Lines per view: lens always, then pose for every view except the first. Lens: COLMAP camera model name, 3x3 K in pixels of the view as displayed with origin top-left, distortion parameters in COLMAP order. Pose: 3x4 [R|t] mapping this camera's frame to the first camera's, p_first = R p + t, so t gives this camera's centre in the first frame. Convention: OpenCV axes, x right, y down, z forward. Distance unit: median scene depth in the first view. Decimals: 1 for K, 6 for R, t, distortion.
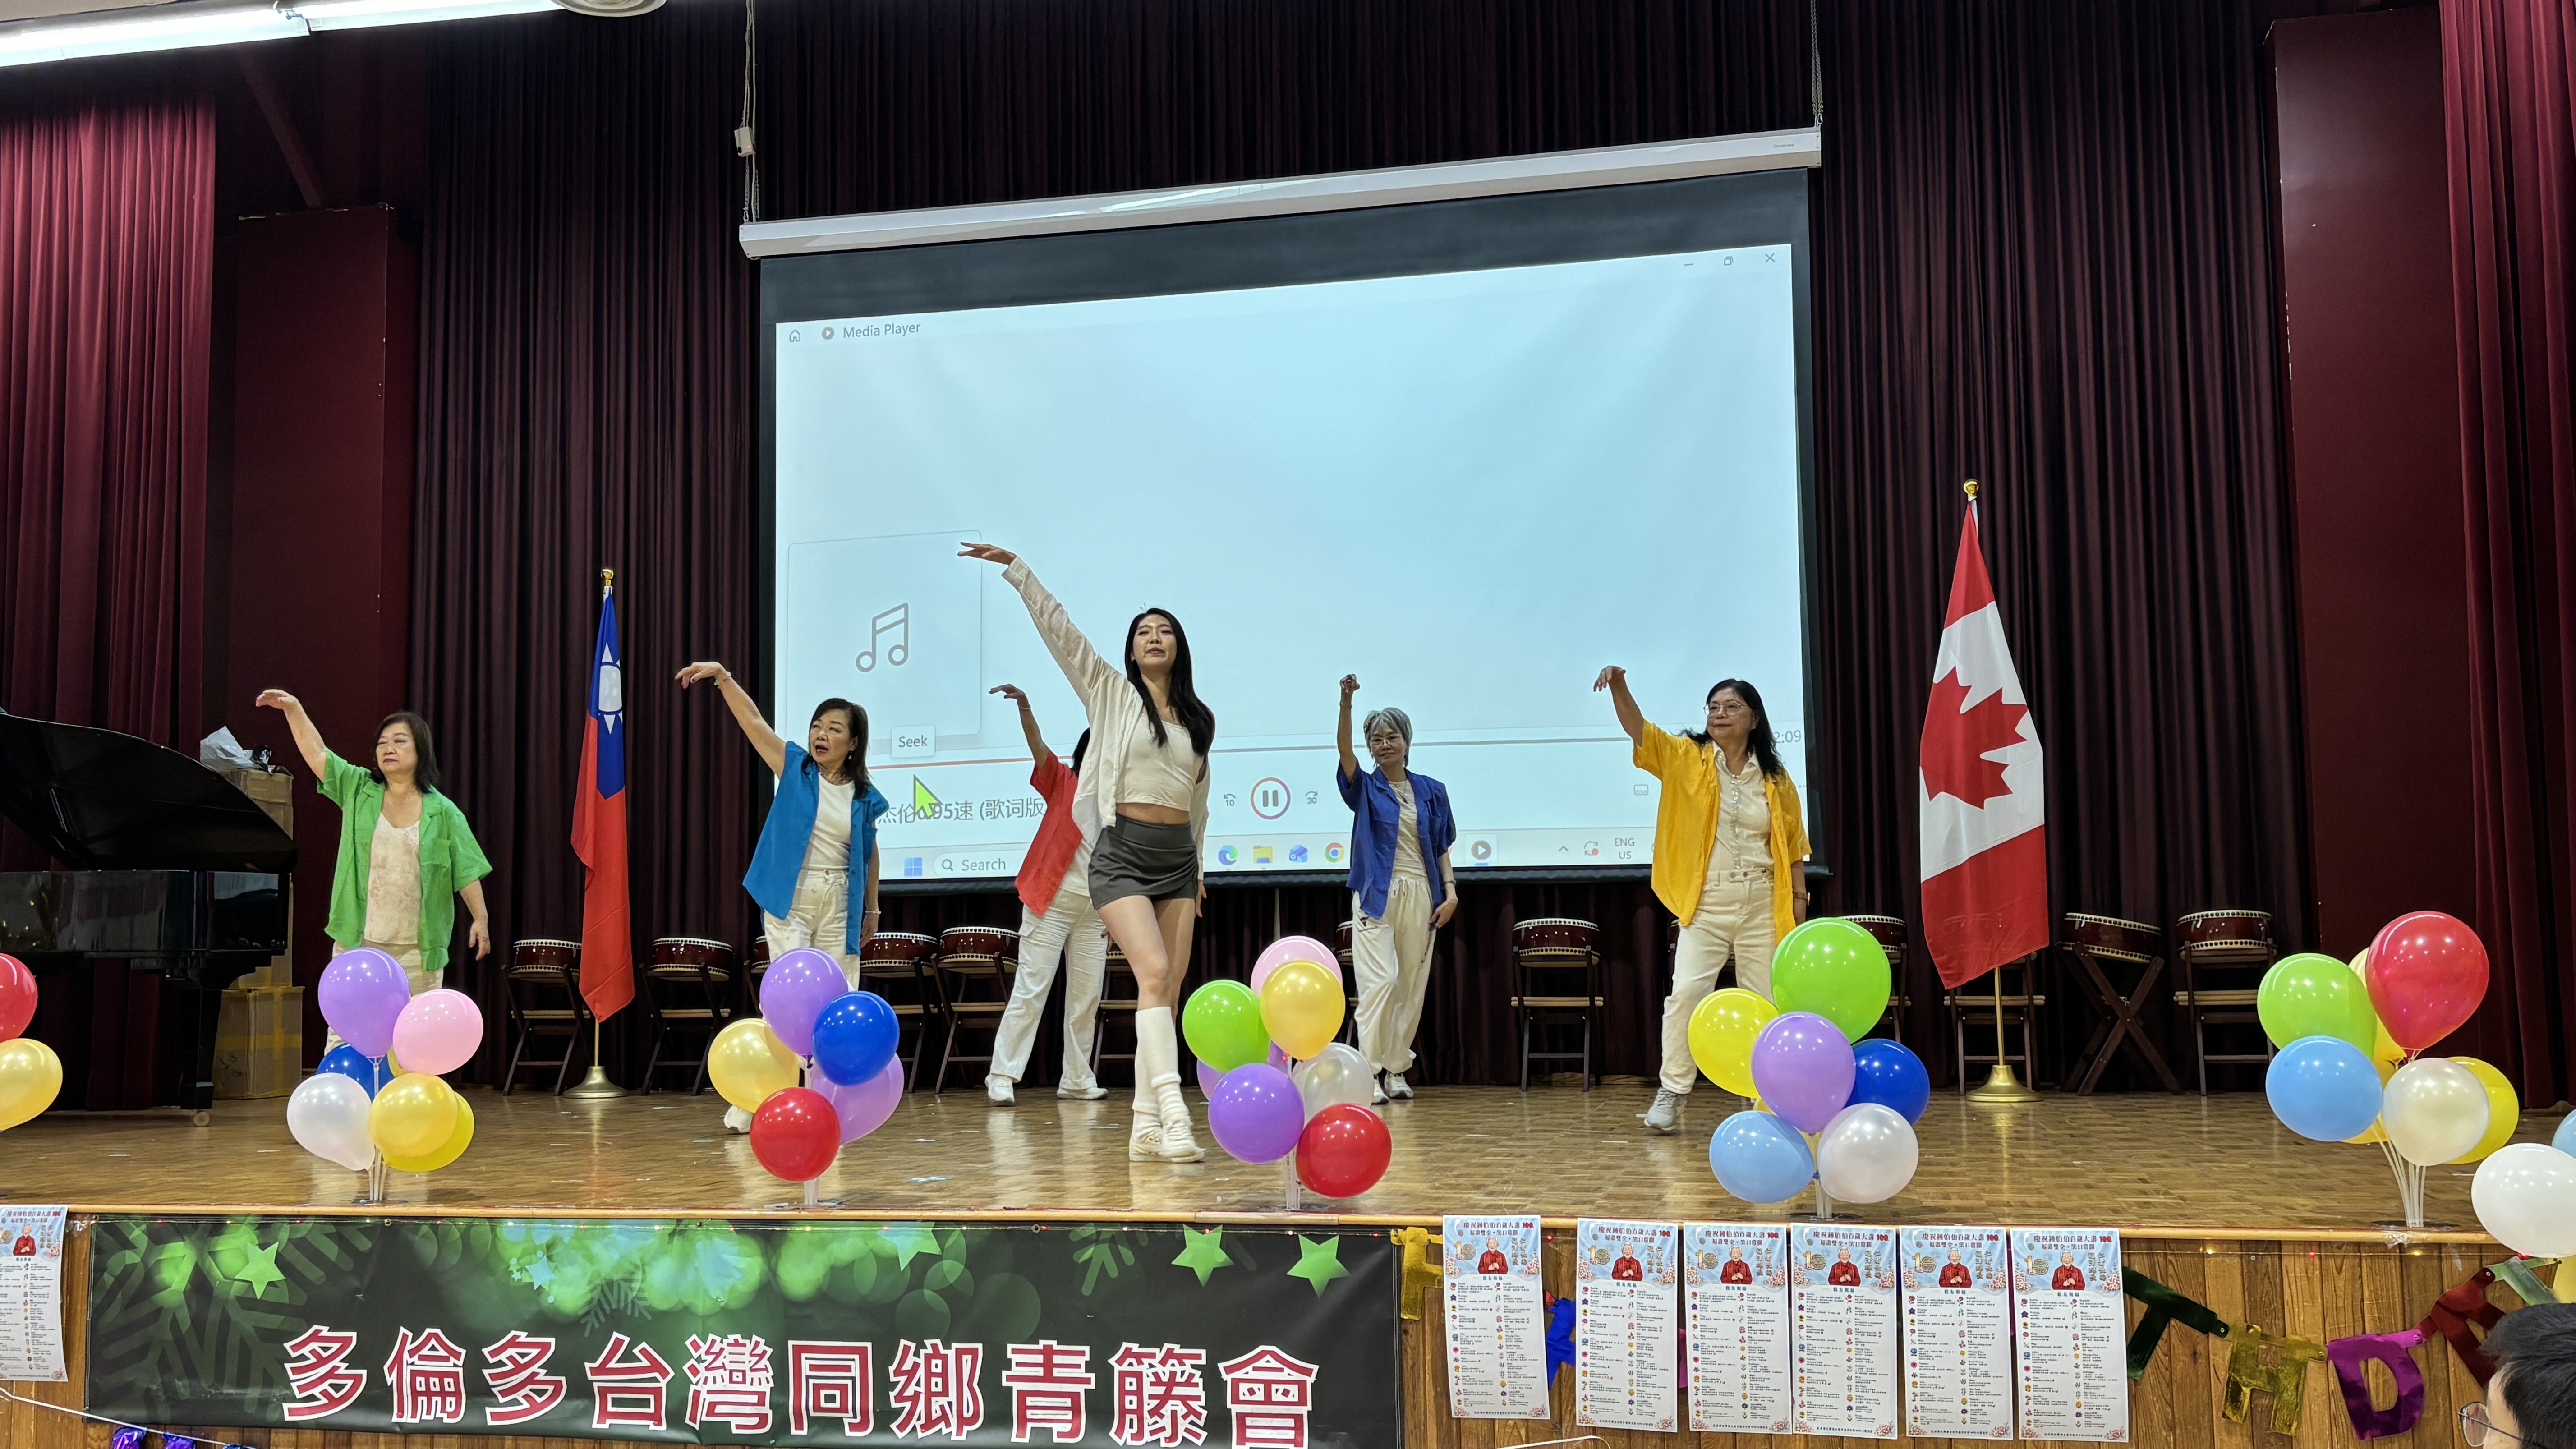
lens RADIAL K [[2340.3, 0, 1288.4], [0, 2340.3, 791.9], [0, 0, 1]] dist [-0.071572, 0.233087]
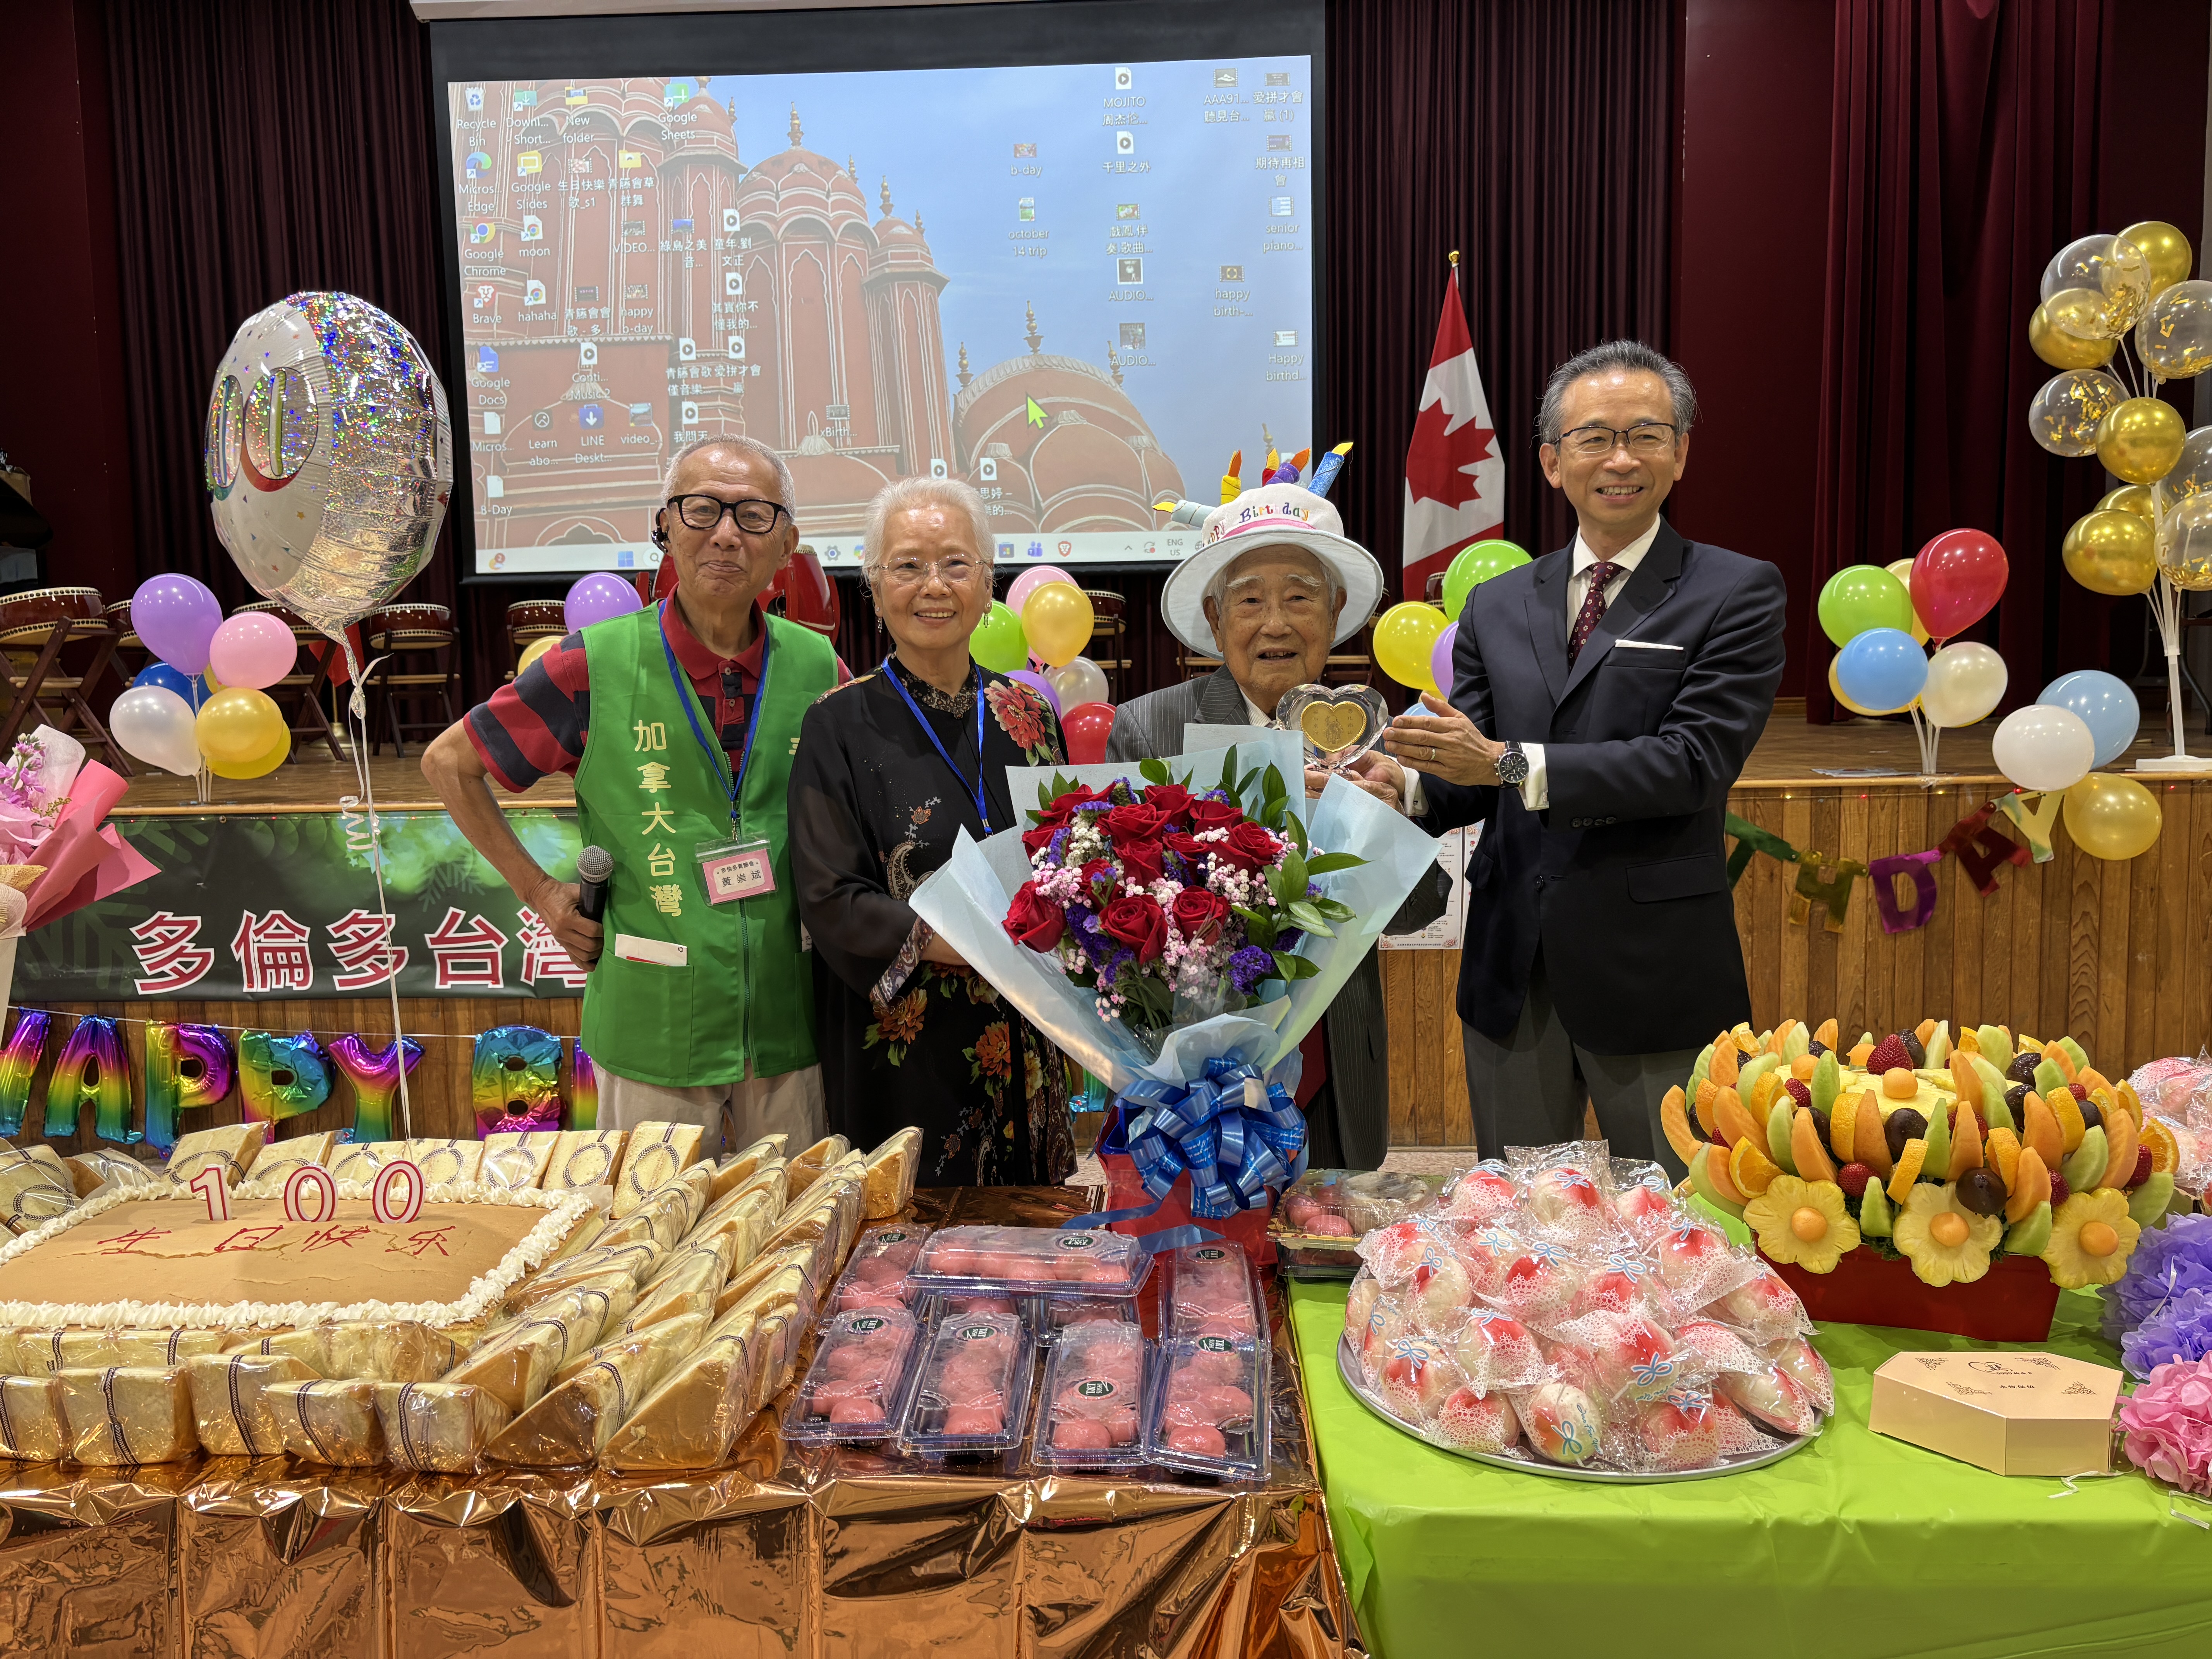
lens RADIAL K [[1674.0, 0, 1106.0], [0, 1674.0, 829.5], [0, 0, 1]] dist [0.022049, -0.001570]
pose [[0.983171, -0.022109, 0.181347, -0.119552], [-0.007197, 0.987192, 0.159373, 0.058871], [-0.182548, -0.157996, 0.970419, 0.140370]]
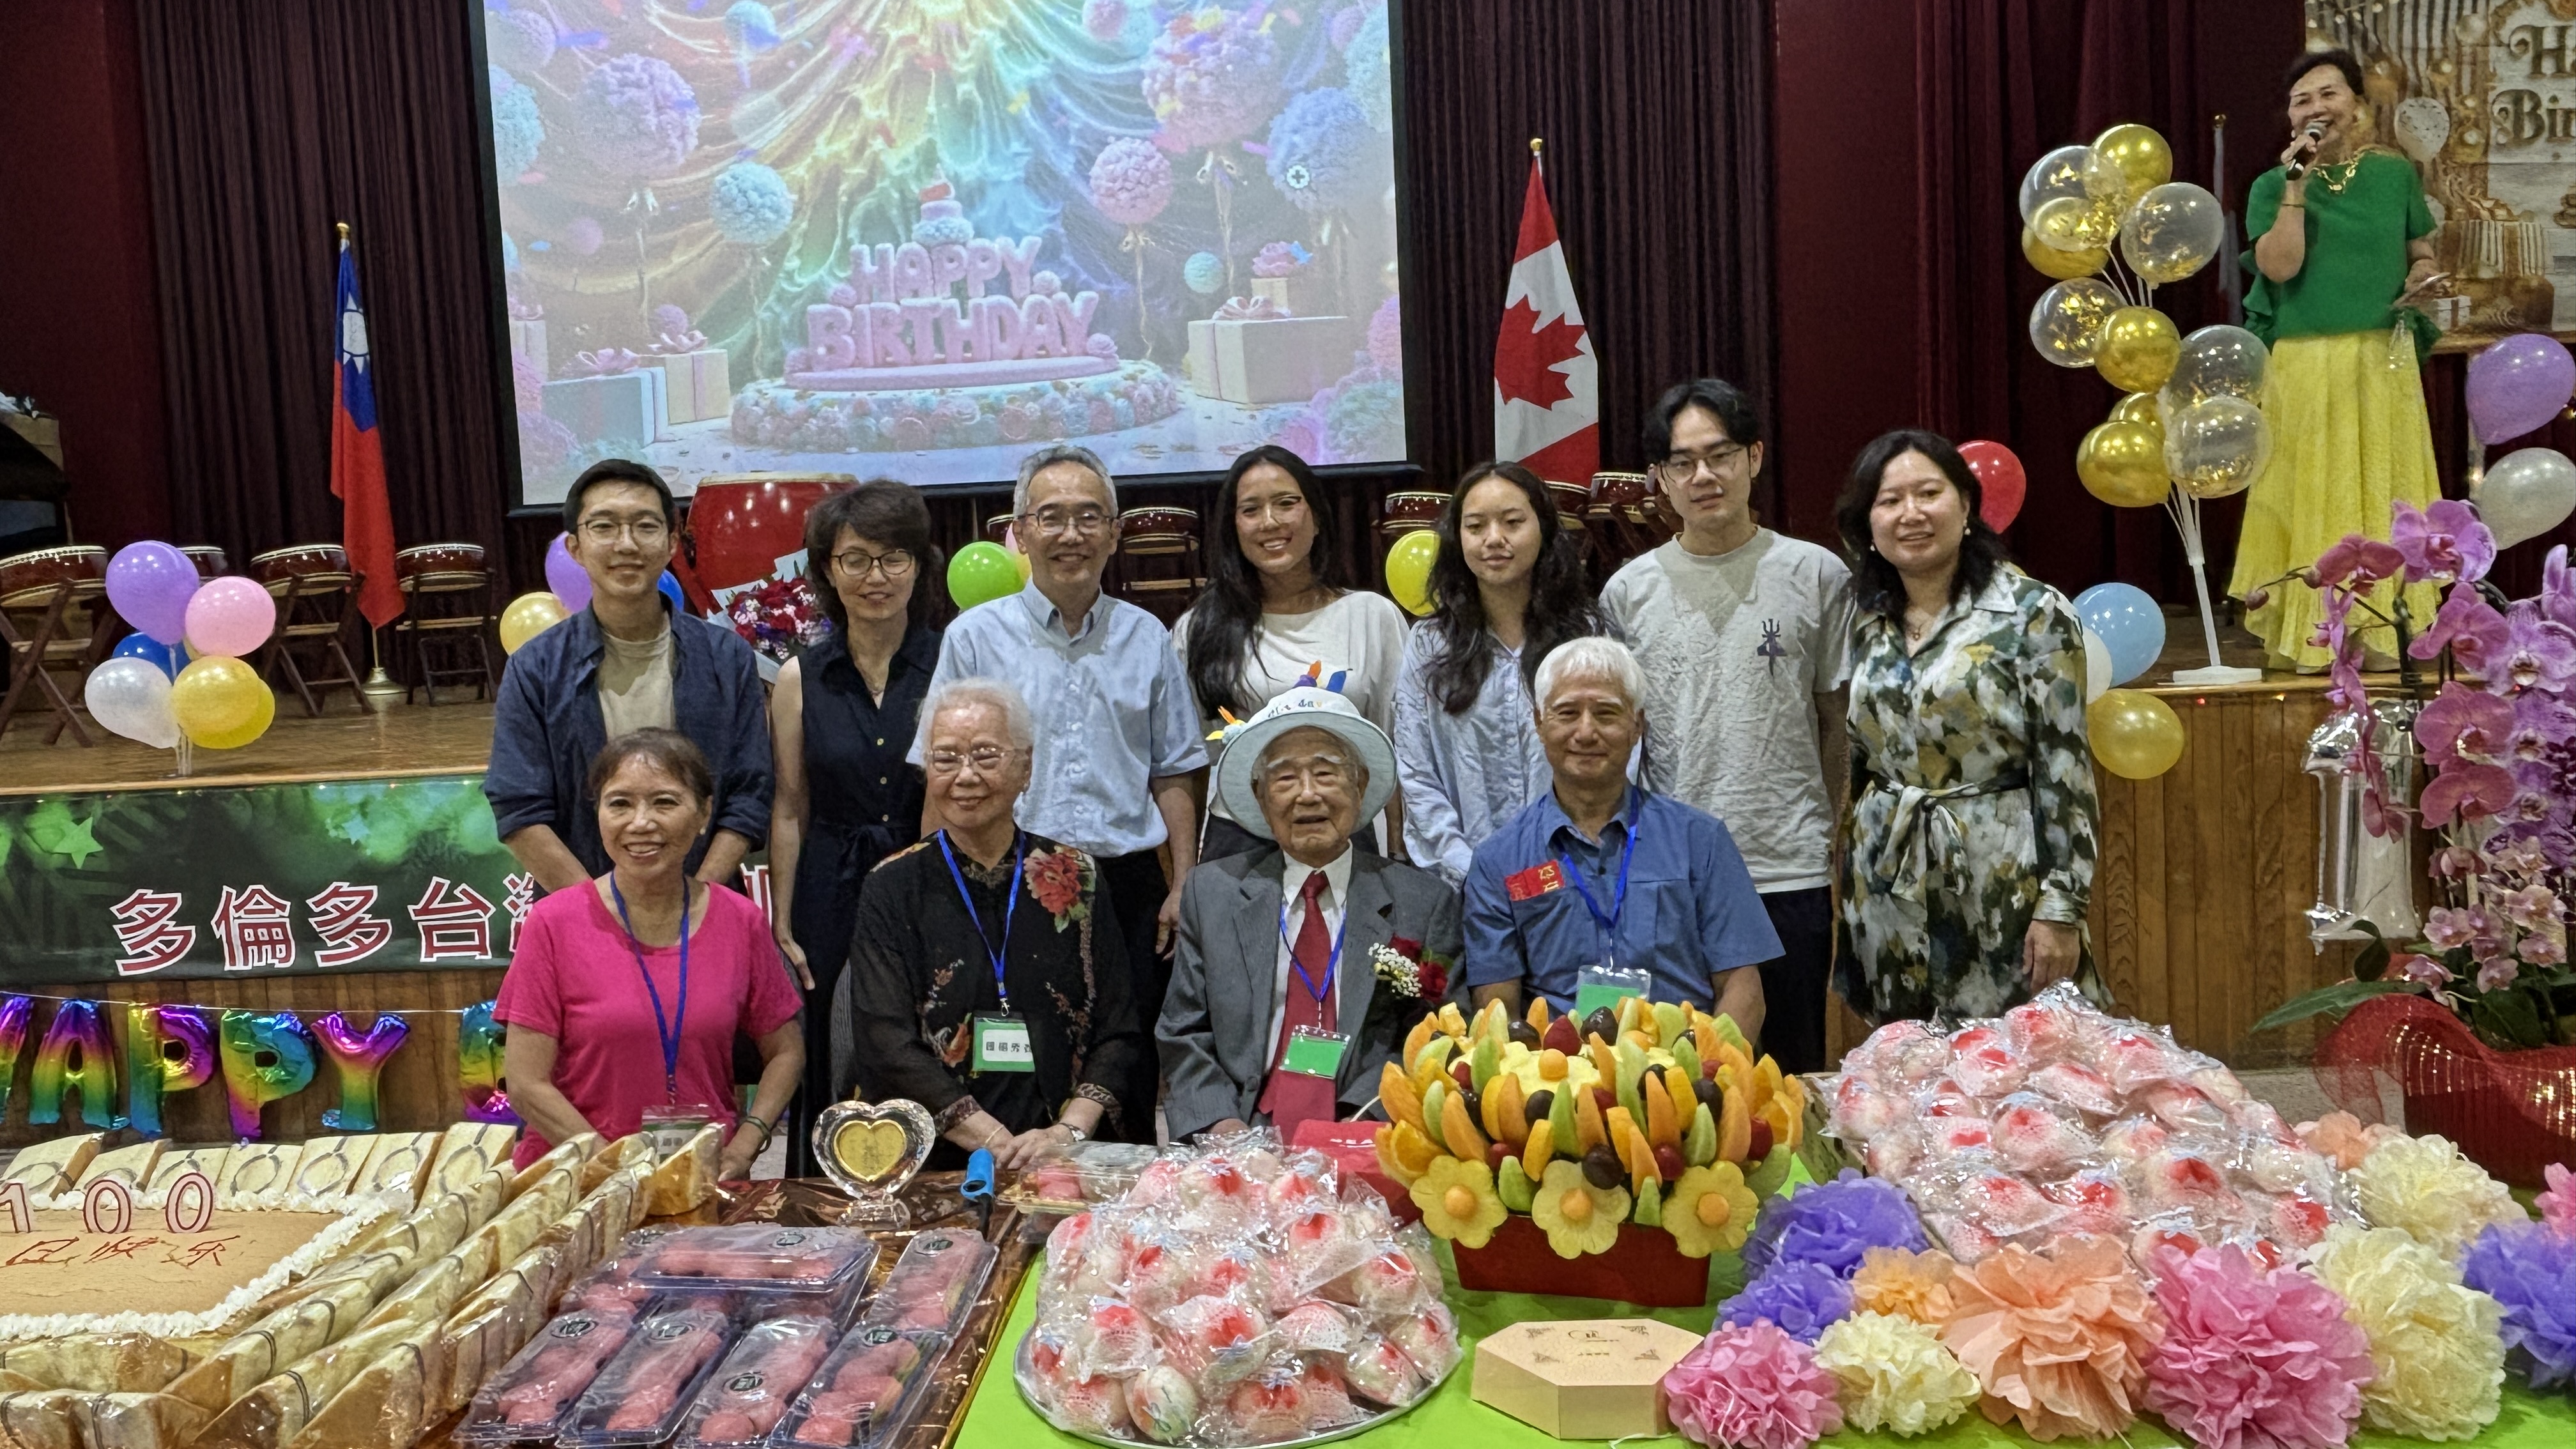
lens RADIAL K [[1813.3, 0, 1288.0], [0, 1813.3, 724.5], [0, 0, 1]] dist [0.051408, -0.080462]
pose [[0.982574, -0.050276, 0.178946, -0.041072], [0.022507, 0.987822, 0.153952, 0.034624], [-0.184507, -0.147241, 0.971739, 0.087483]]
